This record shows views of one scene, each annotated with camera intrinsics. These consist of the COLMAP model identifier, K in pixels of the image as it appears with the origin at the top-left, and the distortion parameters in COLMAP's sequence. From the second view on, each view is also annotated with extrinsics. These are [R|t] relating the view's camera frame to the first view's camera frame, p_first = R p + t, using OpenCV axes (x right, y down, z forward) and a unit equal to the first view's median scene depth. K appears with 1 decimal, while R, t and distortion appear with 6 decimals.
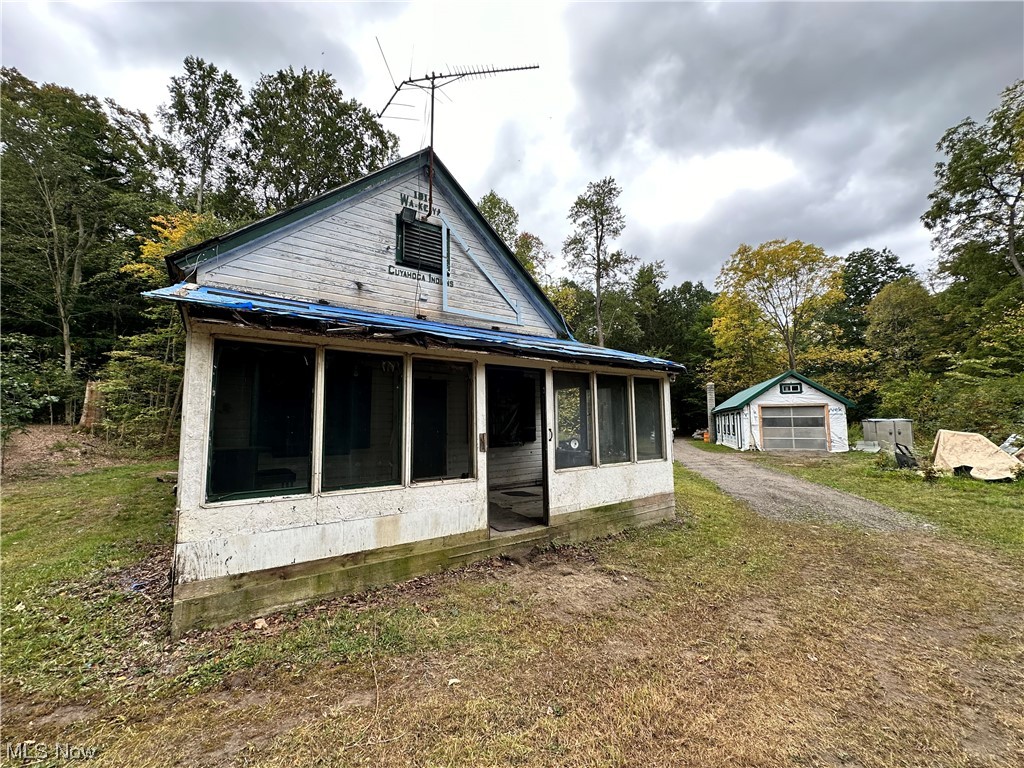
lens RADIAL K [[405.6, 0, 516.0], [0, 405.6, 385.5], [0, 0, 1]] dist [-0.001650, 0.001525]
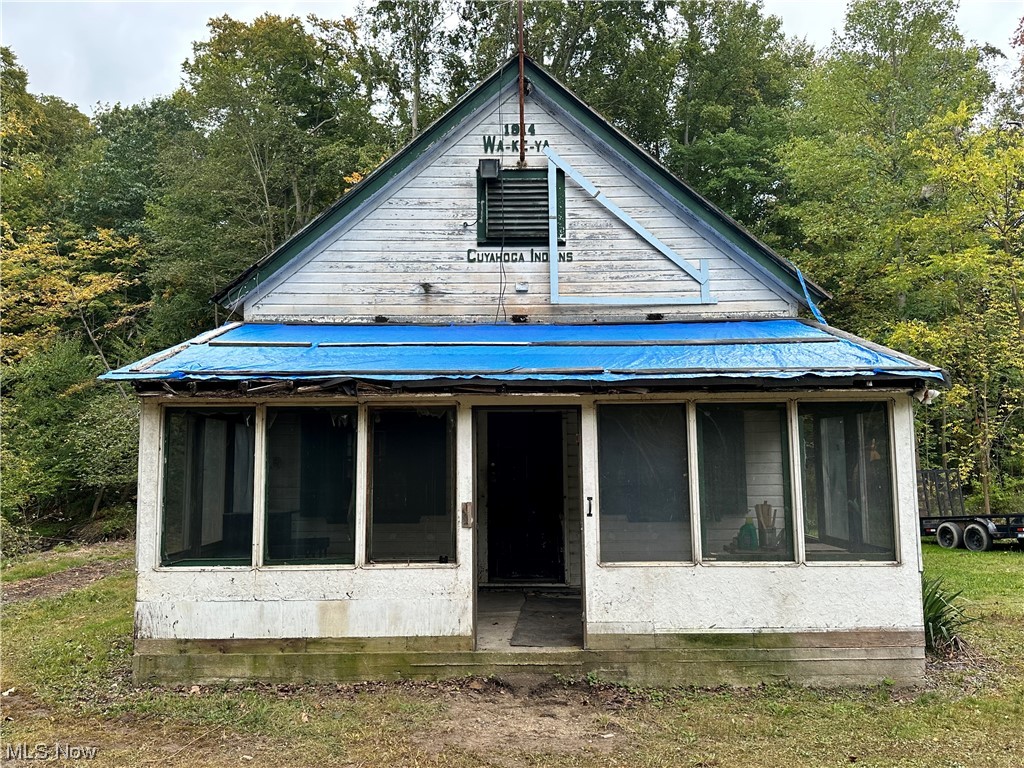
lens RADIAL K [[845.3, 0, 516.3], [0, 845.3, 381.2], [0, 0, 1]] dist [0.071067, -0.094044]
pose [[0.814593, -0.058104, -0.577116, 0.769048], [0.054110, 0.998243, -0.024127, -0.050468], [0.577504, -0.011574, 0.816306, -0.158347]]
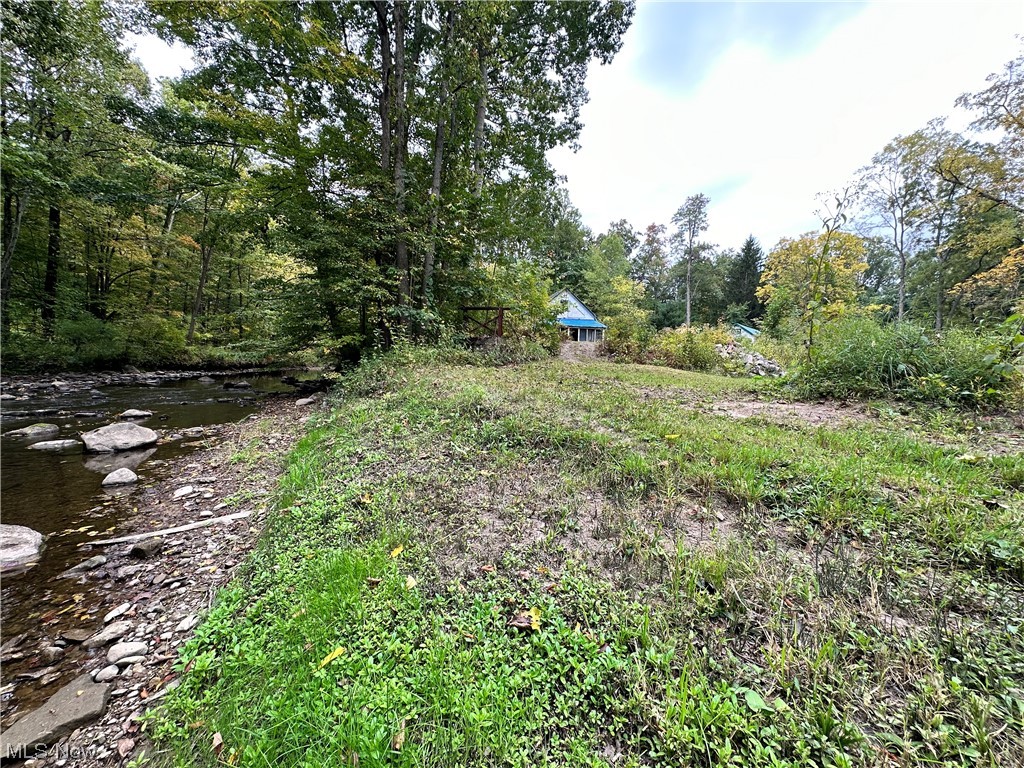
lens RADIAL K [[405.6, 0, 511.9], [0, 405.6, 385.2], [0, 0, 1]] dist [-0.001650, 0.001525]
pose [[0.908357, 0.050777, -0.415102, 2.115841], [0.009783, 0.989750, 0.142478, -0.082948], [0.418082, -0.133482, 0.898549, -6.339006]]
